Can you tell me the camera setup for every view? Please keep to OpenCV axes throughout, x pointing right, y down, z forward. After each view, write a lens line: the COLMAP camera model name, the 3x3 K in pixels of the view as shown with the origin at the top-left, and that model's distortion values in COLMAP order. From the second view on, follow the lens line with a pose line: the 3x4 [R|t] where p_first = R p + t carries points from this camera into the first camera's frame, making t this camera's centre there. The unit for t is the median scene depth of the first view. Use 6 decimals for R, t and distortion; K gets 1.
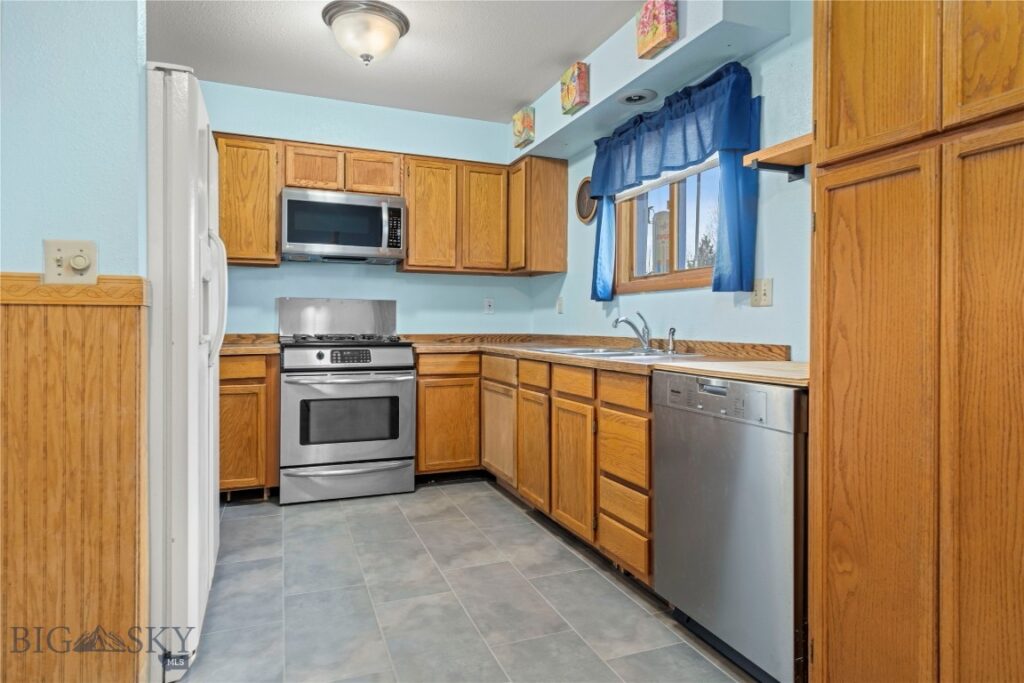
lens RADIAL K [[585.9, 0, 504.6], [0, 585.9, 324.5], [0, 0, 1]] dist [0.004805, -0.001316]
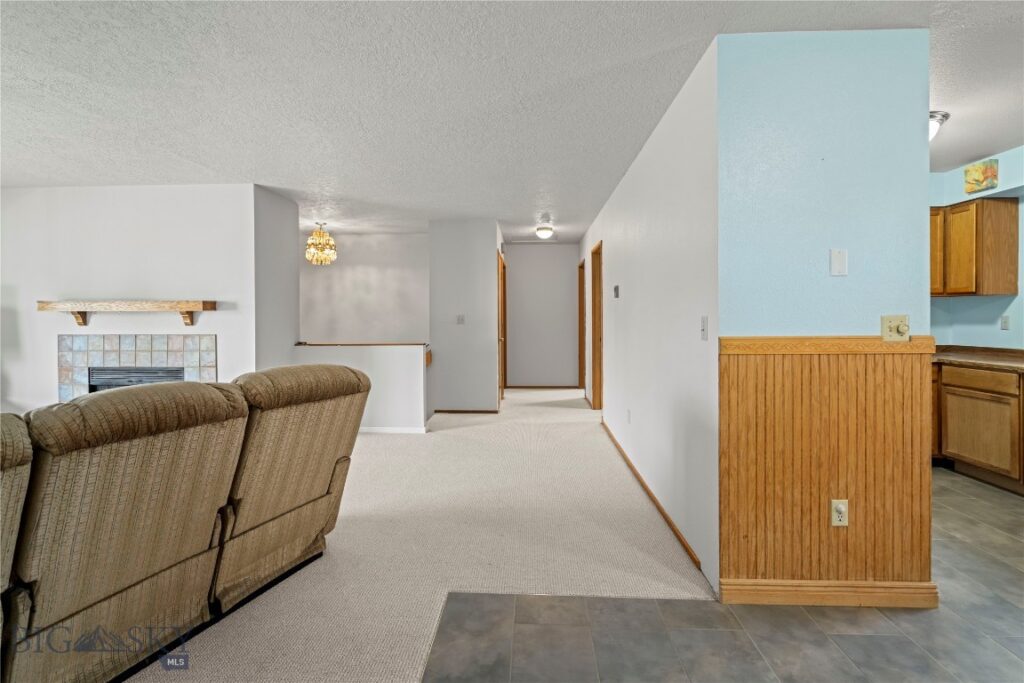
lens RADIAL K [[469.3, 0, 512.3], [0, 469.3, 319.5], [0, 0, 1]] dist [-0.001940, 0.000336]
pose [[0.913007, -0.008111, -0.407862, -0.618772], [0.009999, 0.999947, 0.002498, -0.075934], [0.407820, -0.006359, 0.913040, -0.361933]]
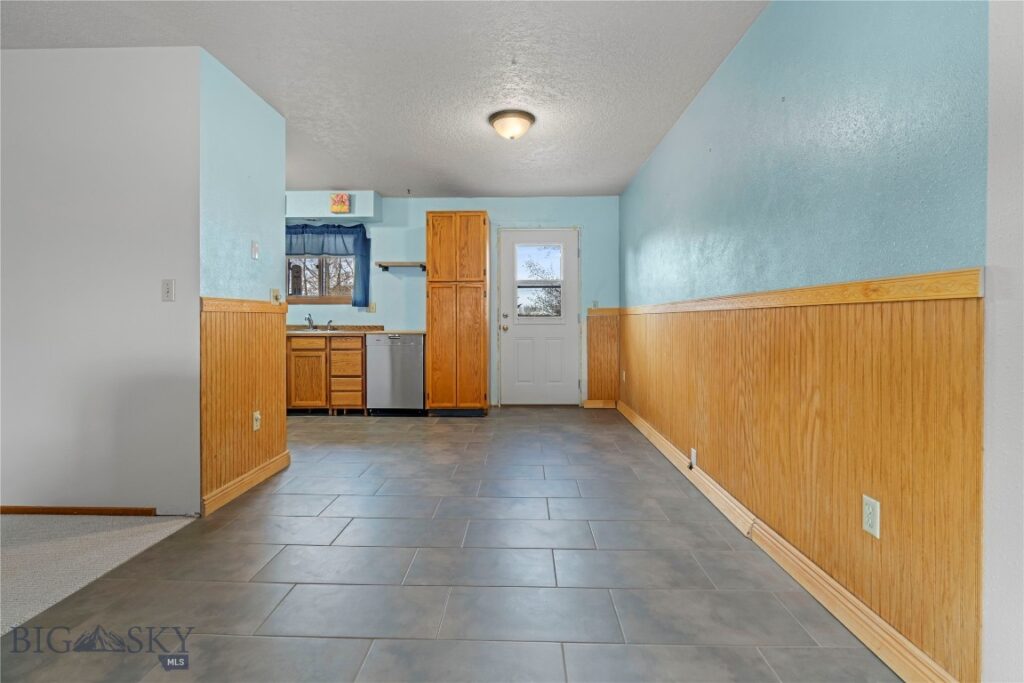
lens RADIAL K [[469.3, 0, 518.2], [0, 469.3, 324.4], [0, 0, 1]] dist [-0.001940, 0.000336]
pose [[0.377994, -0.016201, 0.925666, -1.196856], [0.003925, 0.999866, 0.015897, -0.005105], [-0.925800, -0.002376, 0.378007, -0.444056]]
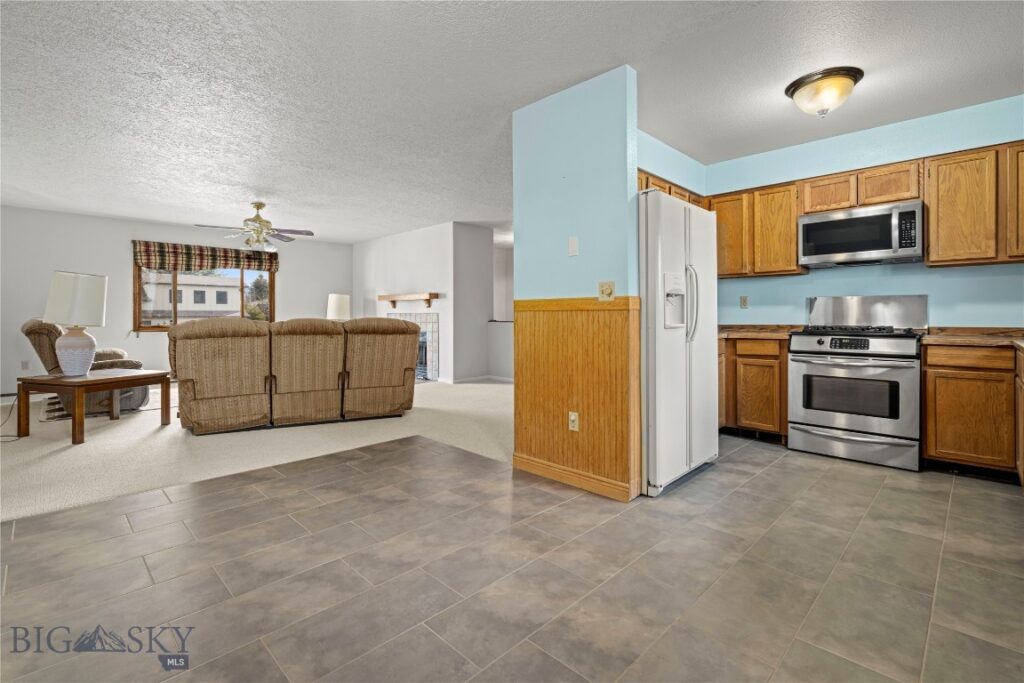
lens RADIAL K [[469.3, 0, 506.6], [0, 469.3, 317.8], [0, 0, 1]] dist [-0.001940, 0.000336]
pose [[0.397963, -0.002697, -0.917397, 0.416647], [0.002765, 0.999995, -0.001740, -0.000218], [0.917397, -0.001844, 0.397969, -0.052180]]
